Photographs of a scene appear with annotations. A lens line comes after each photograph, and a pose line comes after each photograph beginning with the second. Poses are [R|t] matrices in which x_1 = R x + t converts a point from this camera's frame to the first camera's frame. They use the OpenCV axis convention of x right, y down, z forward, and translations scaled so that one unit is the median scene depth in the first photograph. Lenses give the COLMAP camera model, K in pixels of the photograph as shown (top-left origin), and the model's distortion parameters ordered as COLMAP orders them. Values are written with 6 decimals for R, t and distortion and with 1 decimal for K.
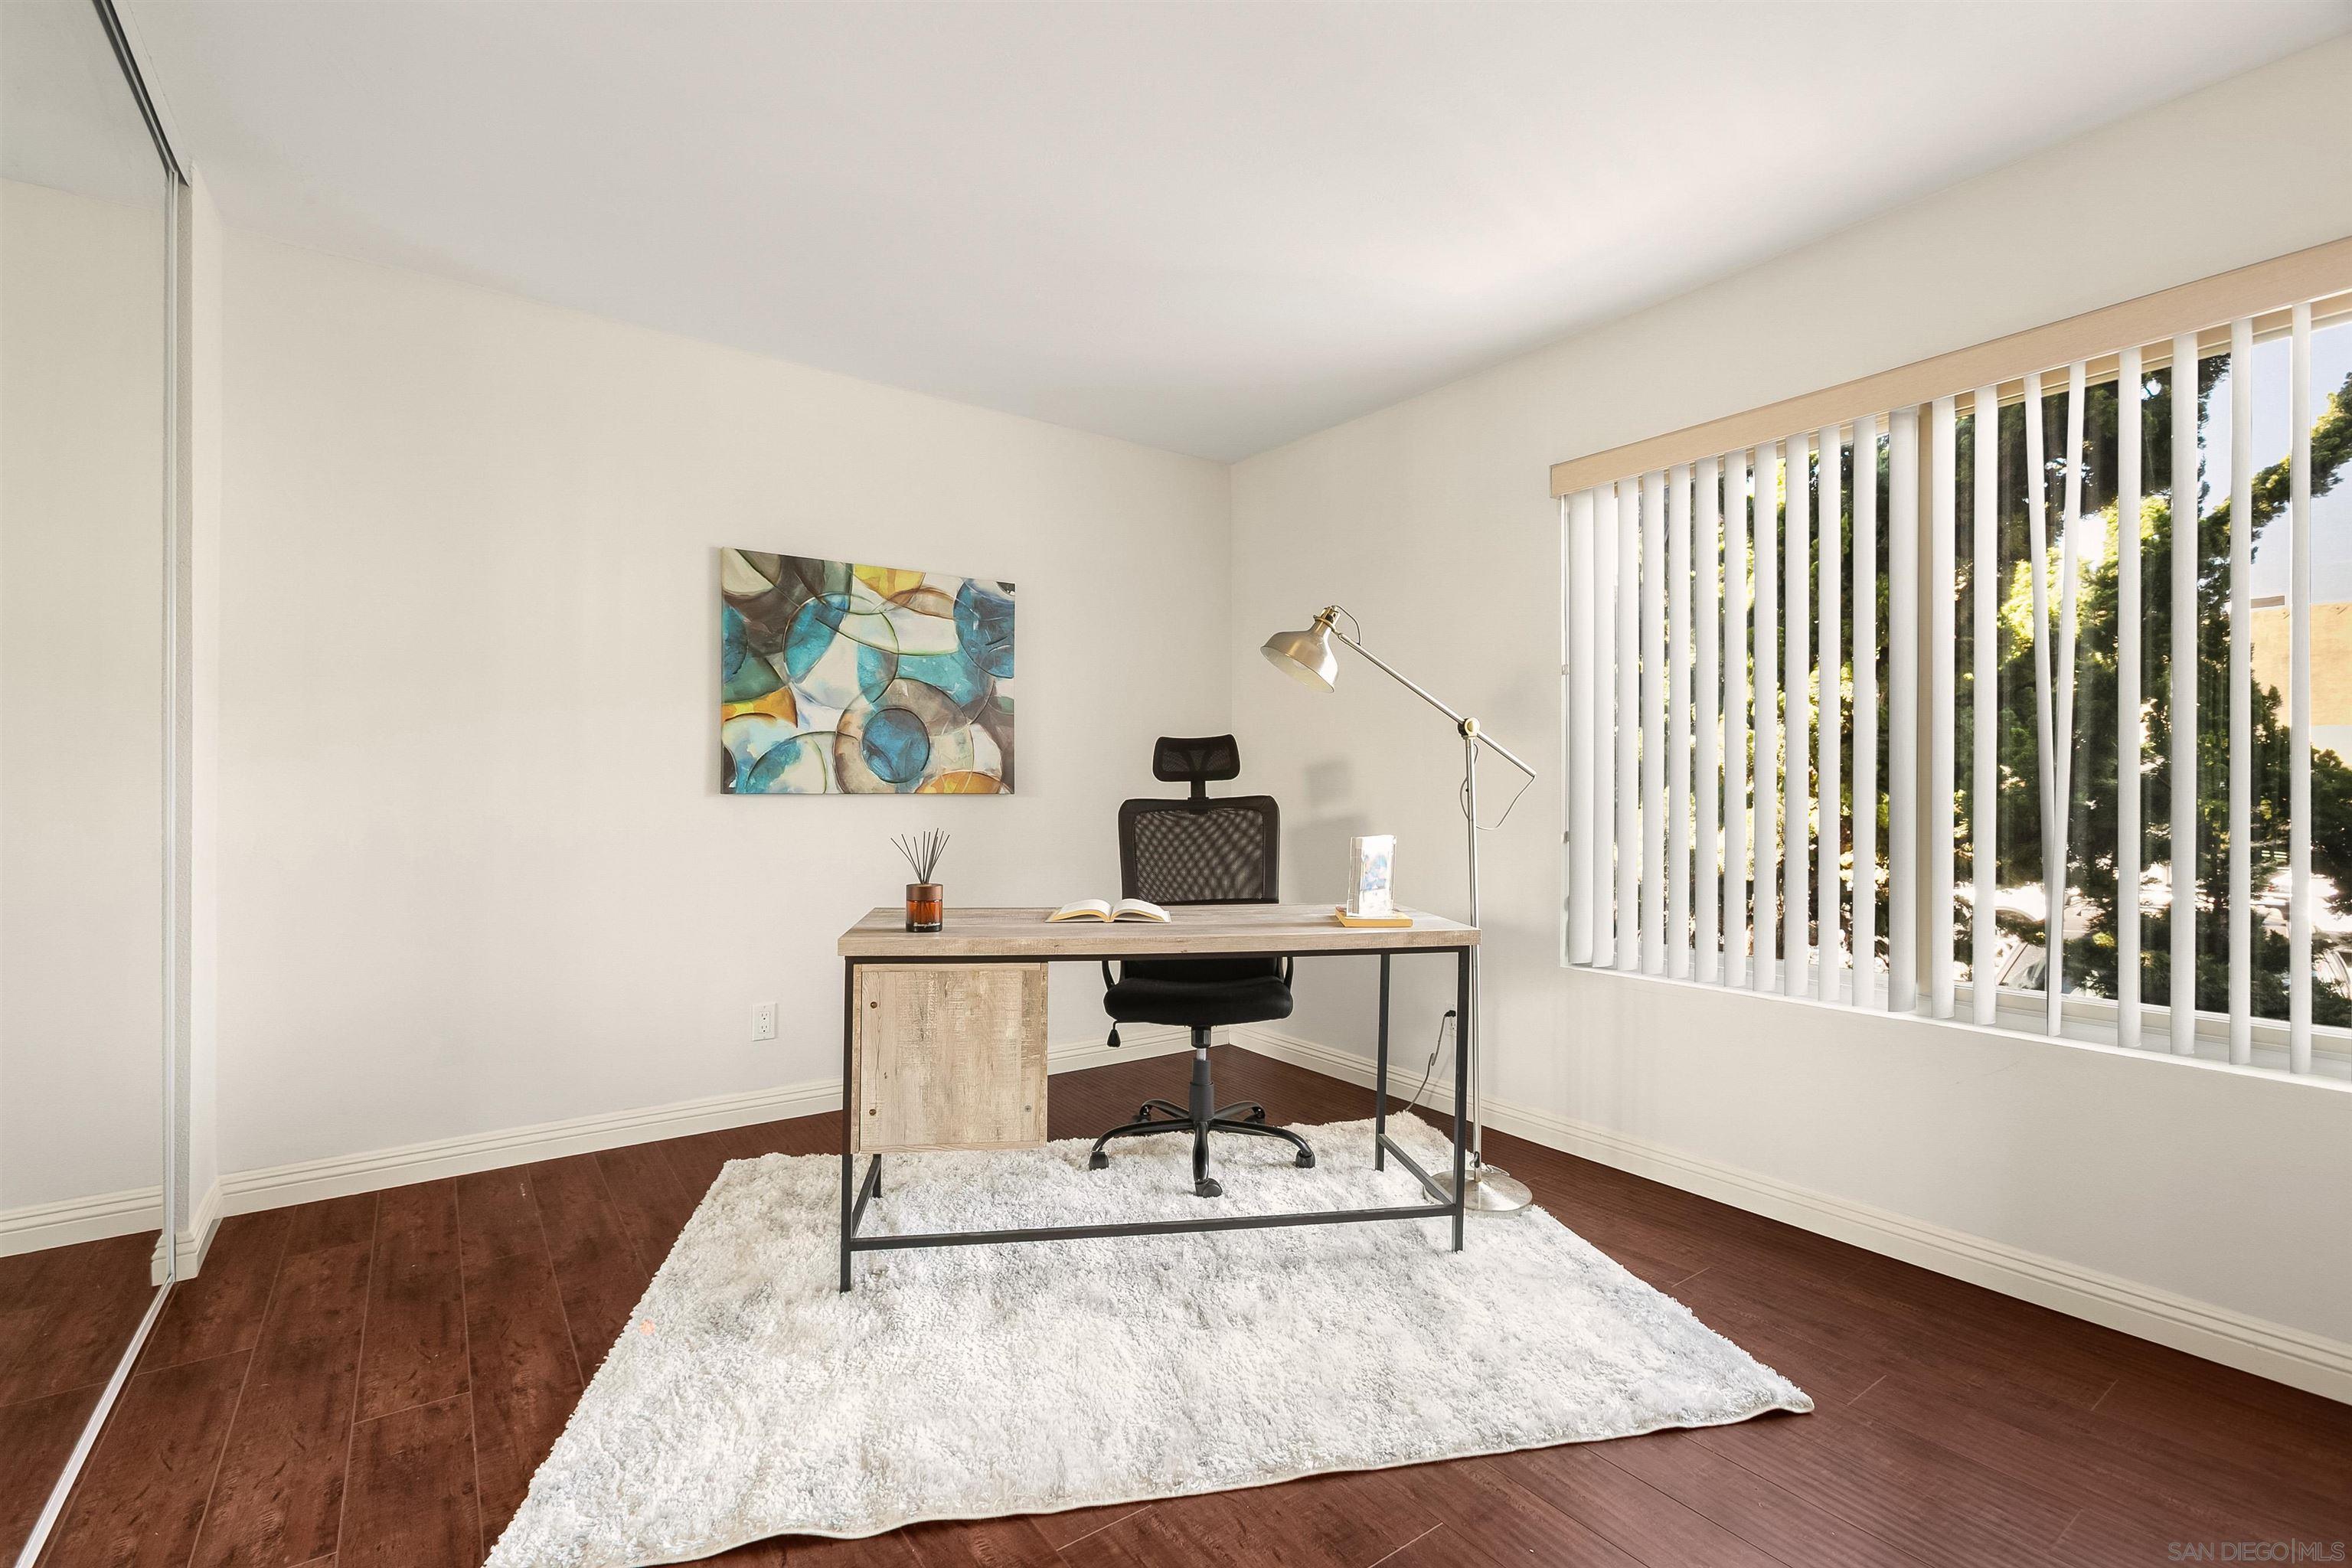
lens RADIAL K [[1051.8, 0, 1163.7], [0, 1051.8, 794.1], [0, 0, 1]] dist [-0.004734, 0.001731]
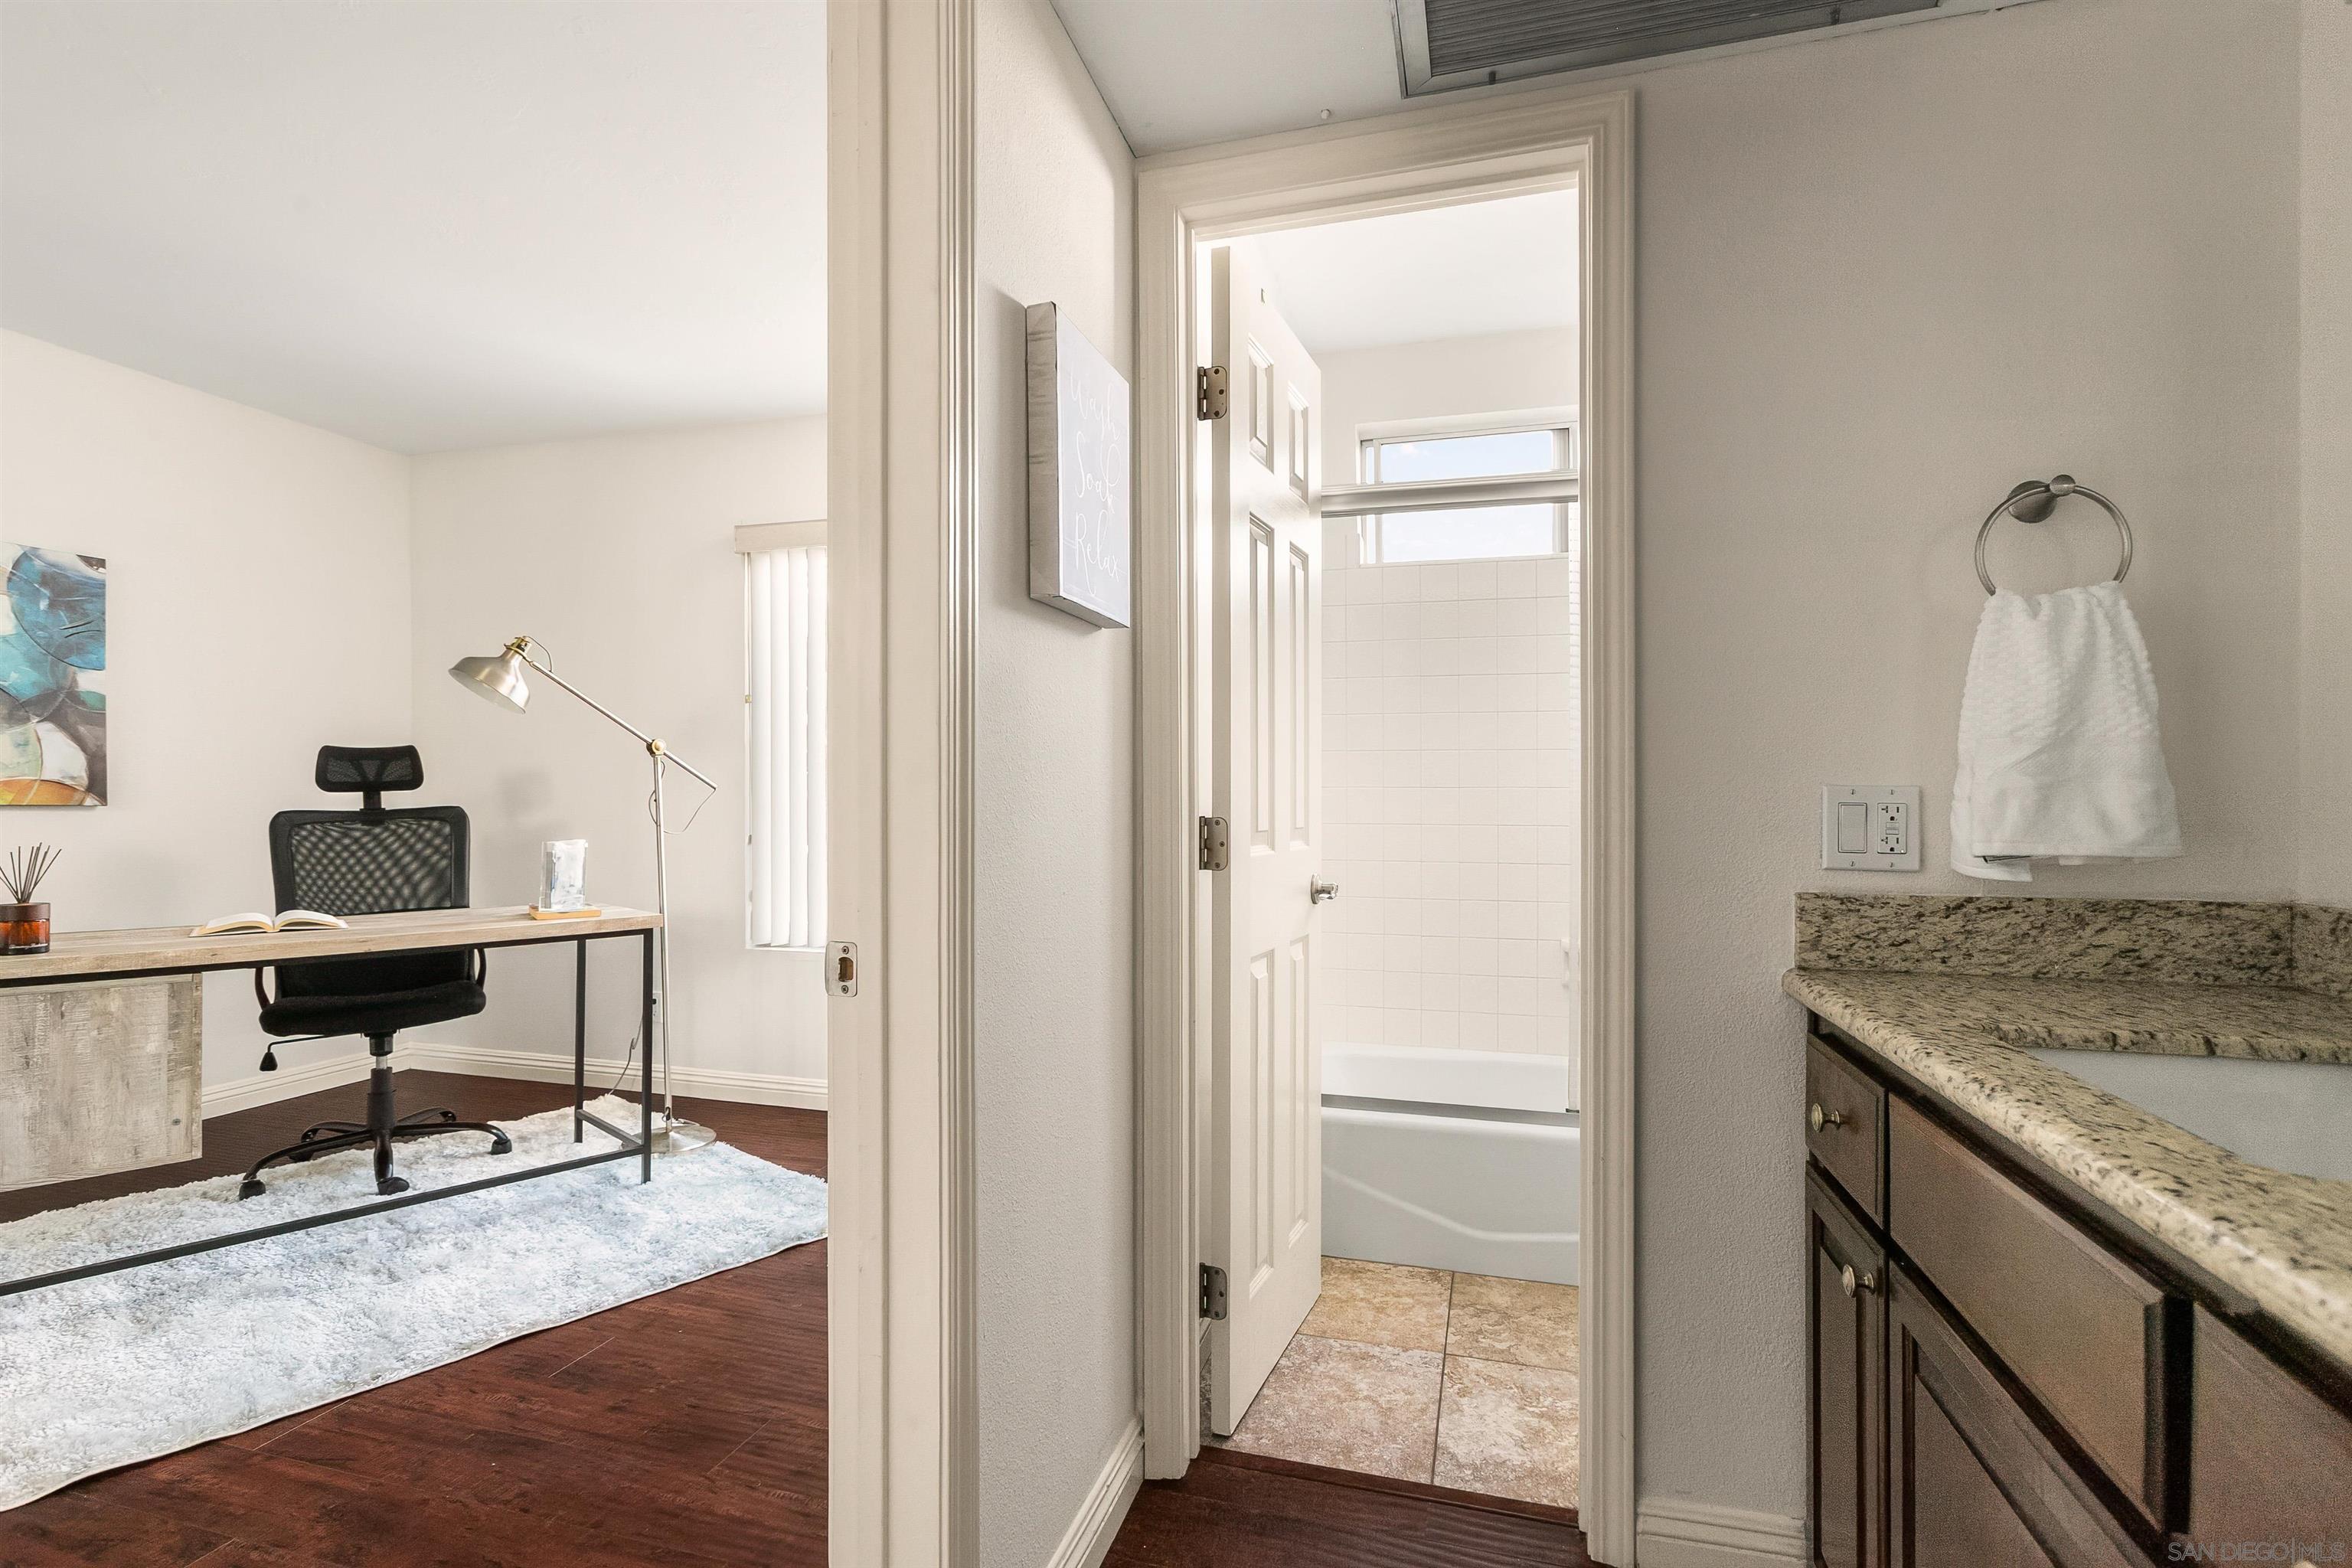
lens RADIAL K [[1116.3, 0, 1164.1], [0, 1116.3, 814.2], [0, 0, 1]] dist [-0.006235, 0.003143]
pose [[0.785620, -0.009168, 0.618641, -0.039191], [0.003129, 0.999936, 0.010846, 0.000084], [-0.618701, -0.006585, 0.785599, -0.357295]]
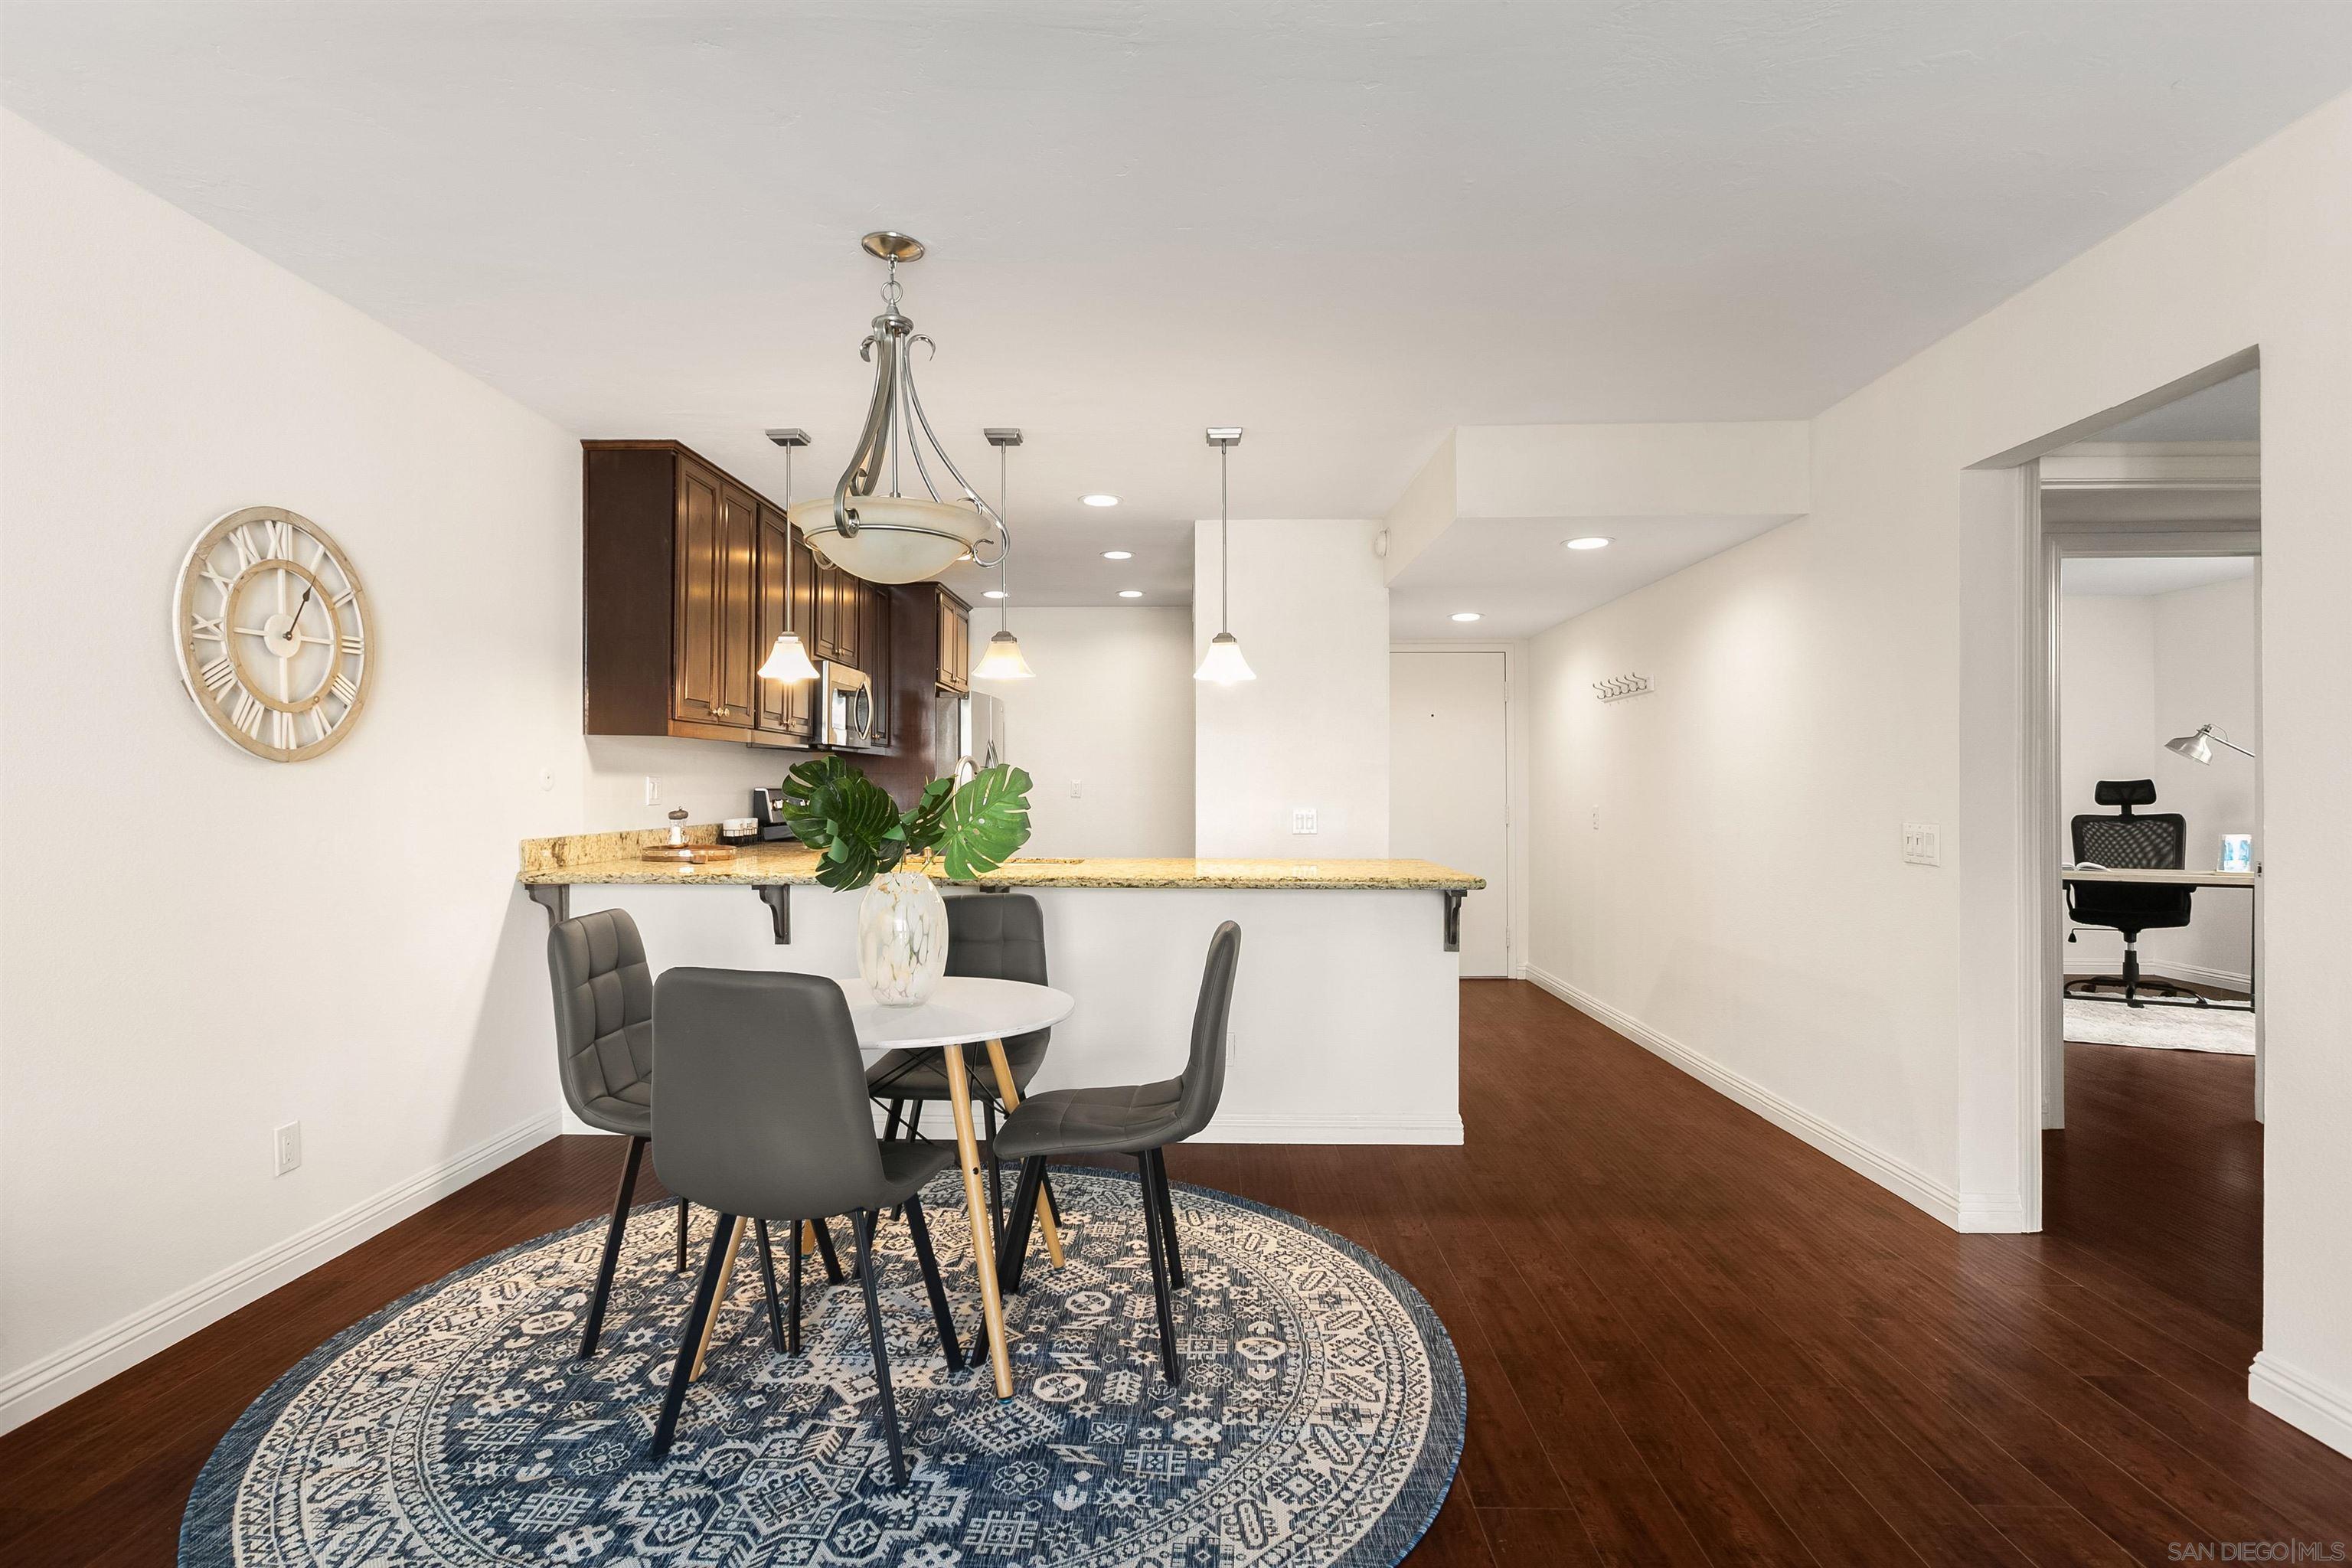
lens RADIAL K [[1163.9, 0, 1158.9], [0, 1163.9, 771.7], [0, 0, 1]] dist [0.006155, 0.001066]
pose [[0.788061, -0.012601, -0.615468, -0.053551], [-0.000373, 0.999781, -0.020946, -0.034895], [0.615597, 0.016736, 0.787883, -2.136030]]
